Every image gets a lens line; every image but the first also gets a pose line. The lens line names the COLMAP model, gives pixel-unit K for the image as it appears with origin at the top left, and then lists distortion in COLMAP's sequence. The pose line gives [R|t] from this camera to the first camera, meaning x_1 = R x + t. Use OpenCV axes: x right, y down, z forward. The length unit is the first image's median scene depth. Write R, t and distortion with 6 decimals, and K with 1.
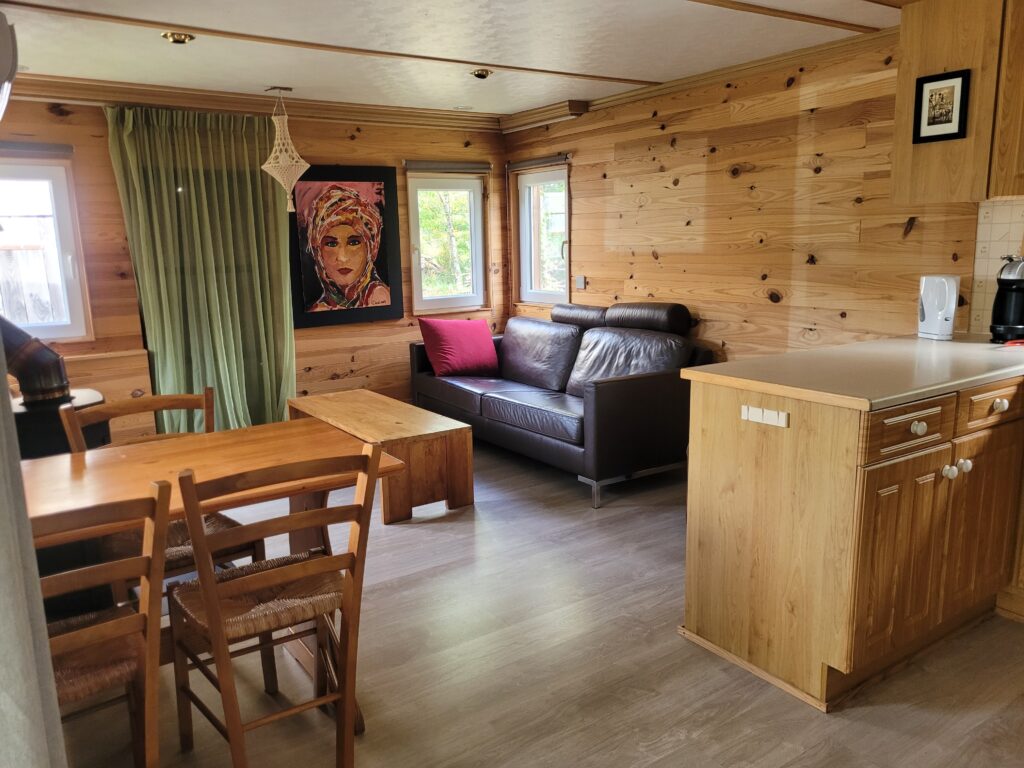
lens RADIAL K [[783.5, 0, 505.1], [0, 783.5, 393.0], [0, 0, 1]] dist [0.043019, -0.030223]
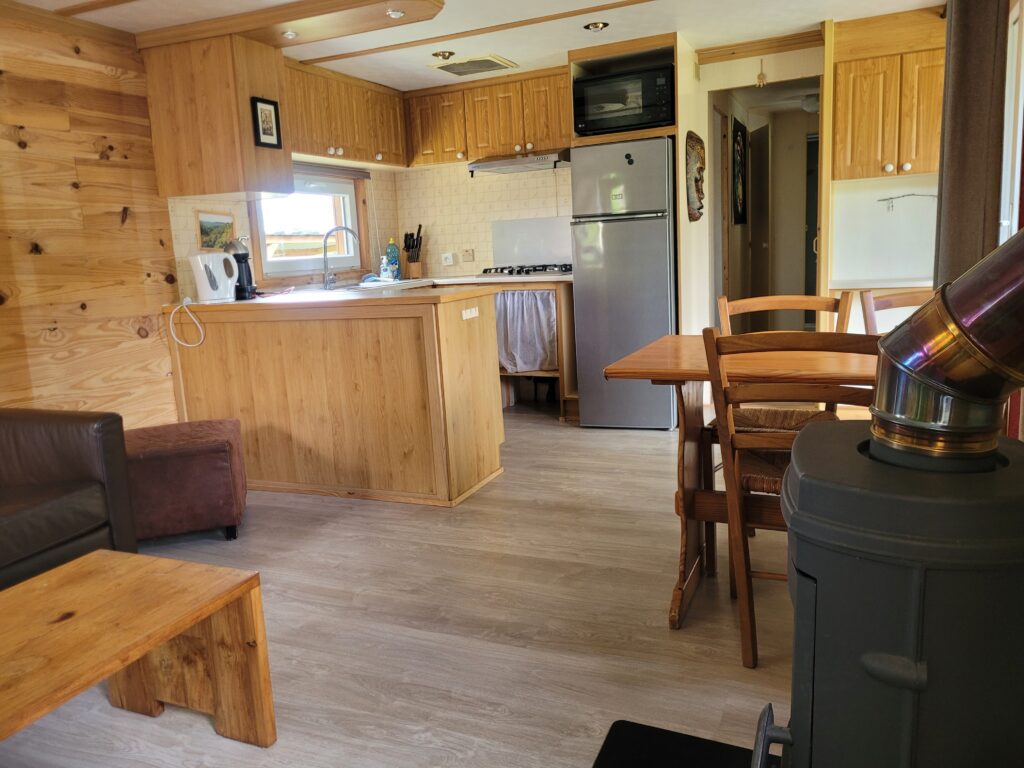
lens RADIAL K [[783.5, 0, 502.4], [0, 783.5, 382.3], [0, 0, 1]] dist [0.043019, -0.030223]
pose [[-0.527806, -0.090949, 0.844482, -0.659130], [0.233014, 0.940599, 0.246935, -0.135249], [-0.816778, 0.327110, -0.475261, 1.108655]]
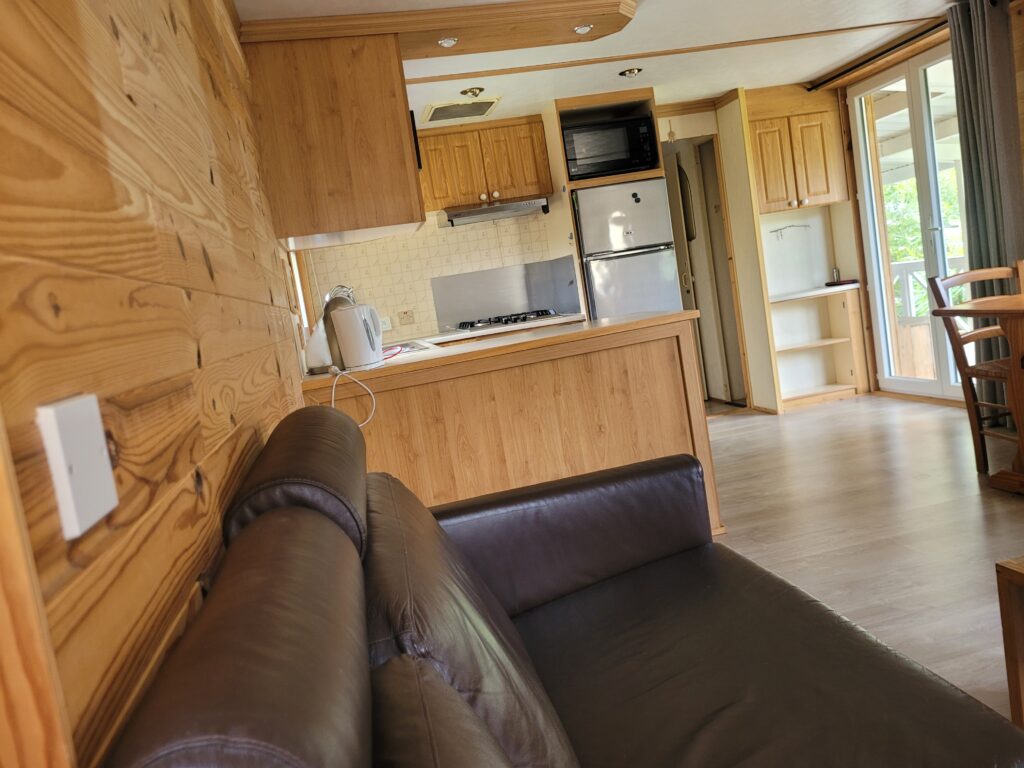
lens RADIAL K [[783.5, 0, 506.4], [0, 783.5, 378.0], [0, 0, 1]] dist [0.043019, -0.030223]
pose [[-0.911093, 0.130342, 0.391050, 0.024119], [0.249549, 0.929492, 0.271605, -0.243342], [-0.328077, 0.345044, -0.879381, 1.571423]]
